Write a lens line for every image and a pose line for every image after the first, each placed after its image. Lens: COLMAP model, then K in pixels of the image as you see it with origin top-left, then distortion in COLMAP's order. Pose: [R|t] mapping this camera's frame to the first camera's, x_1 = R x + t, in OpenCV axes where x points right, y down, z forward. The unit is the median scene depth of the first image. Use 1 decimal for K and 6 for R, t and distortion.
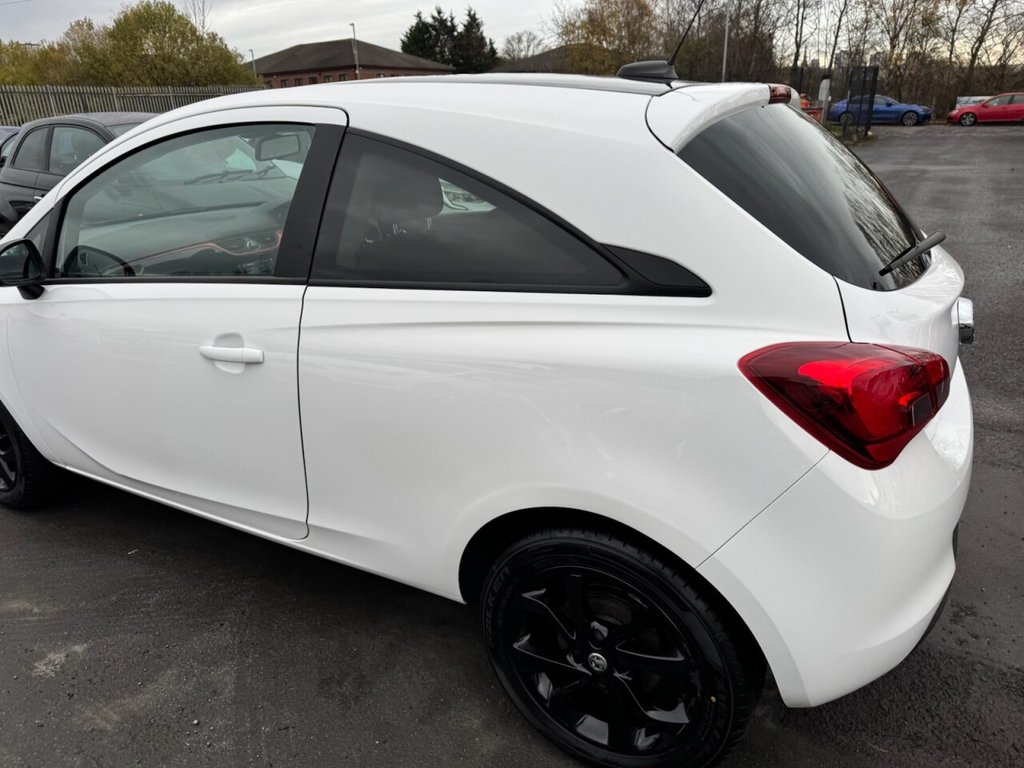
lens RADIAL K [[730.7, 0, 506.4], [0, 730.7, 392.4], [0, 0, 1]] dist [0.021940, -0.030857]
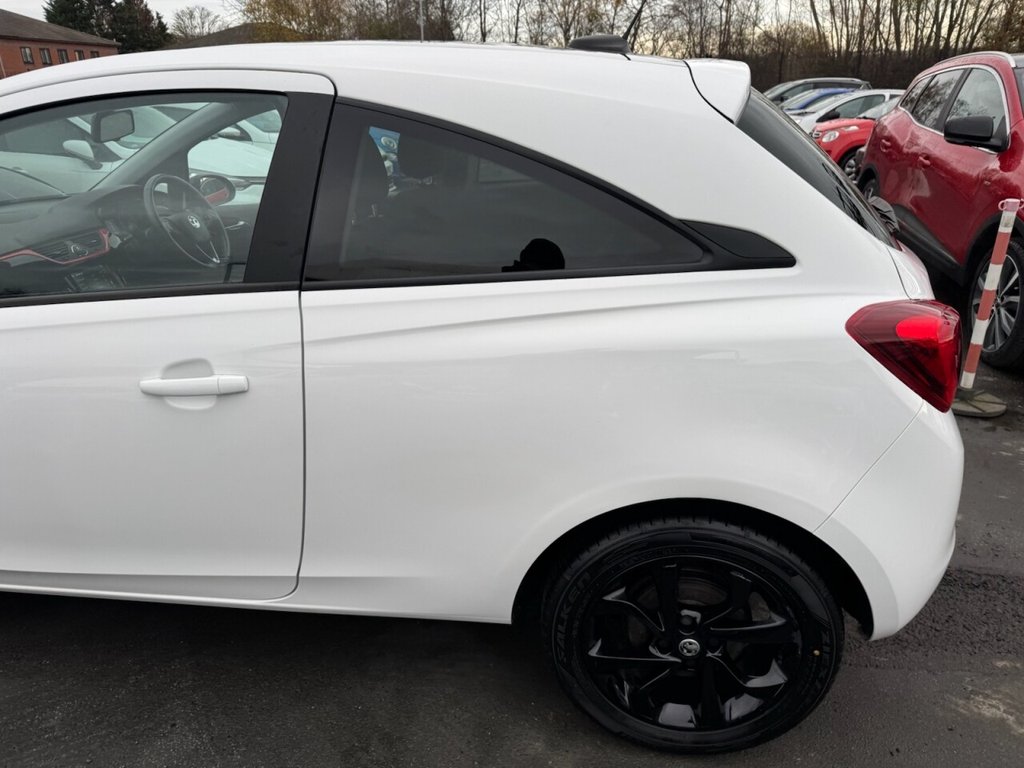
lens RADIAL K [[730.7, 0, 511.2], [0, 730.7, 391.2], [0, 0, 1]] dist [0.021940, -0.030857]
pose [[0.923138, -0.129925, 0.361851, -0.270899], [0.123974, 0.991490, 0.039722, -0.027836], [-0.363933, 0.008191, 0.931389, 0.111024]]
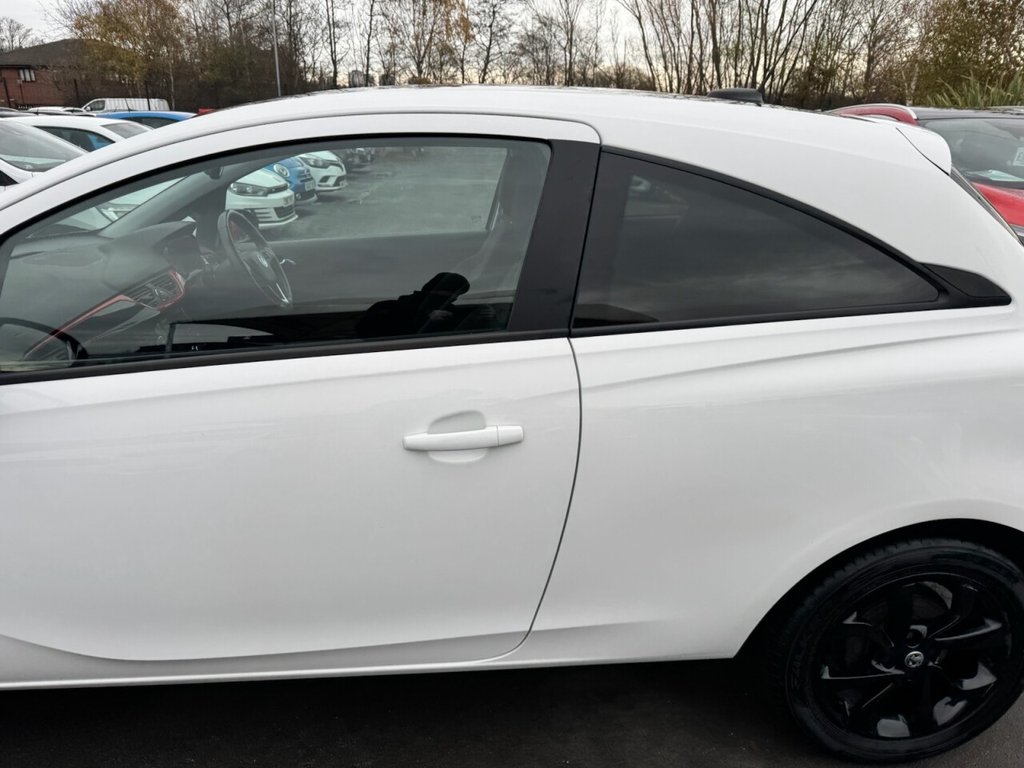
lens RADIAL K [[730.7, 0, 510.9], [0, 730.7, 383.0], [0, 0, 1]] dist [0.021940, -0.030857]
pose [[0.826411, -0.148056, 0.543254, -0.573353], [0.161513, 0.986598, 0.023186, -0.092742], [-0.539406, 0.068581, 0.839248, 0.268078]]
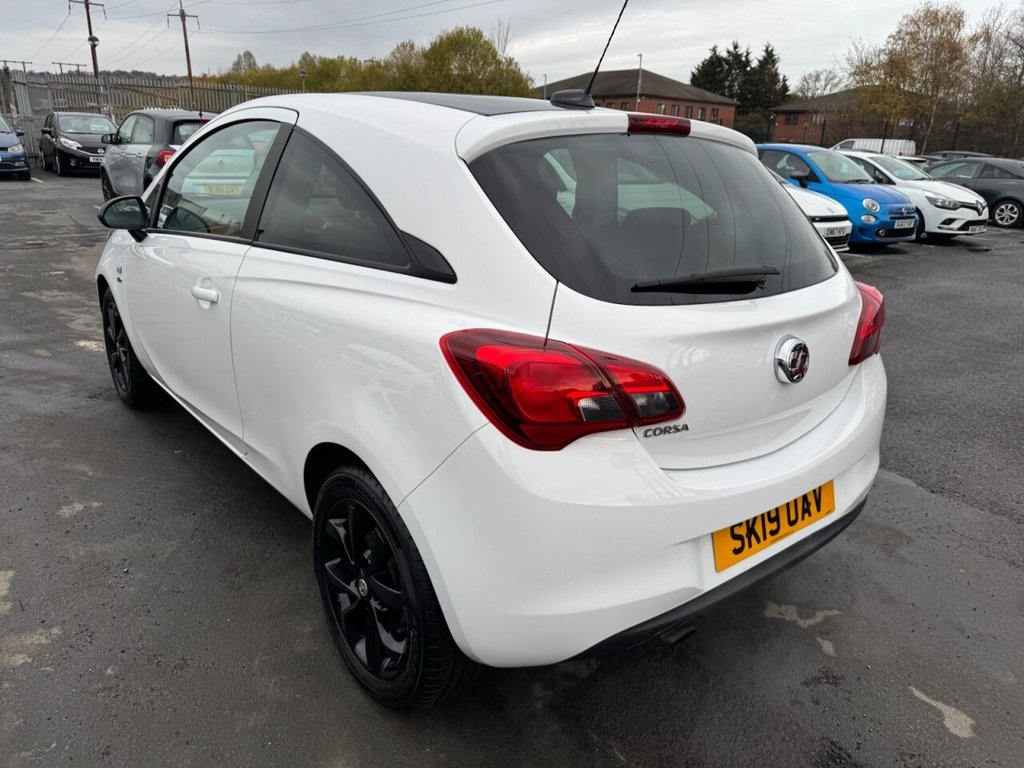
lens RADIAL K [[730.7, 0, 518.9], [0, 730.7, 378.0], [0, 0, 1]] dist [0.021940, -0.030857]
pose [[0.937733, 0.172307, -0.301609, 0.430439], [-0.187578, 0.981999, -0.022191, 0.013809], [0.292356, 0.077385, 0.953173, -0.039087]]
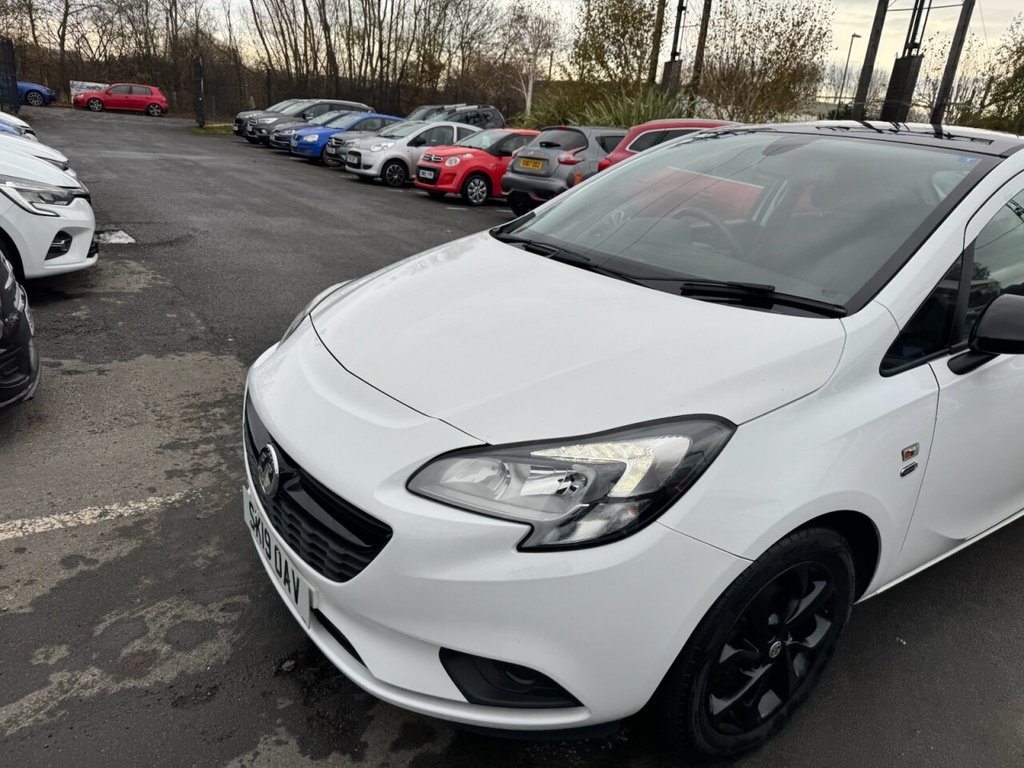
lens RADIAL K [[730.7, 0, 510.3], [0, 730.7, 382.1], [0, 0, 1]] dist [0.021940, -0.030857]
pose [[0.420914, -0.236681, 0.875679, -1.517067], [0.227003, 0.962127, 0.150932, -0.339161], [-0.878238, 0.135252, 0.458700, 1.060343]]
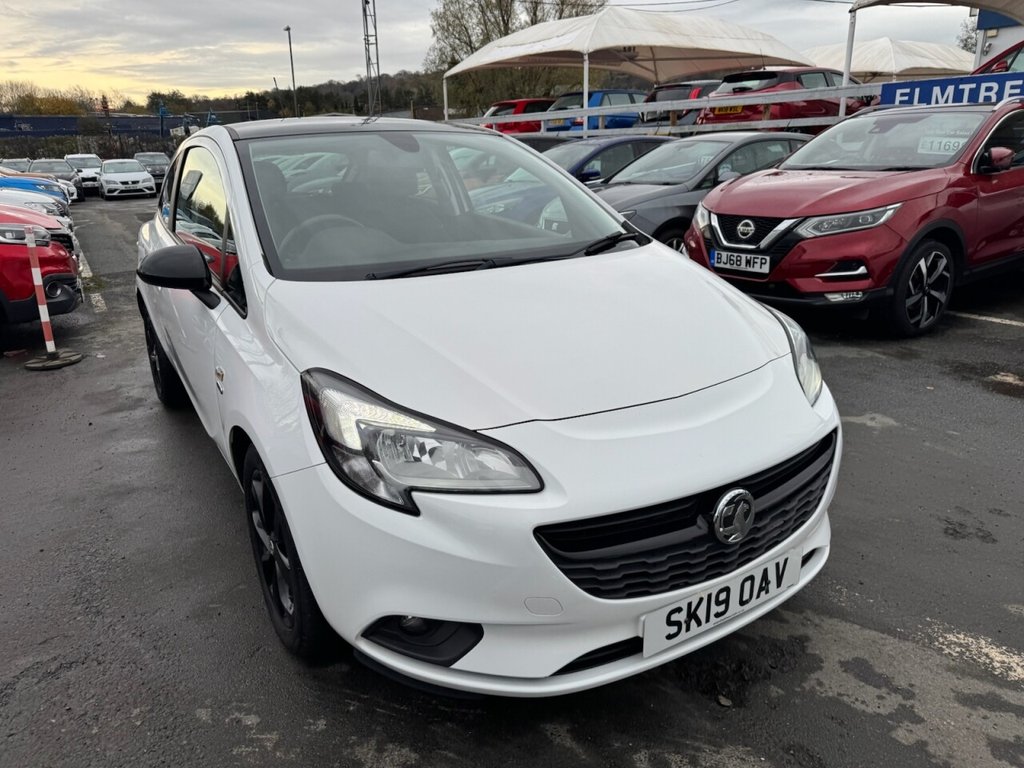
lens RADIAL K [[723.5, 0, 515.1], [0, 723.5, 375.9], [0, 0, 1]] dist [0.002622, -0.007115]
pose [[-0.889711, -0.088623, 0.447839, -1.103820], [0.207542, 0.795225, 0.569687, -0.741349], [-0.406620, 0.599802, -0.689128, 2.106028]]
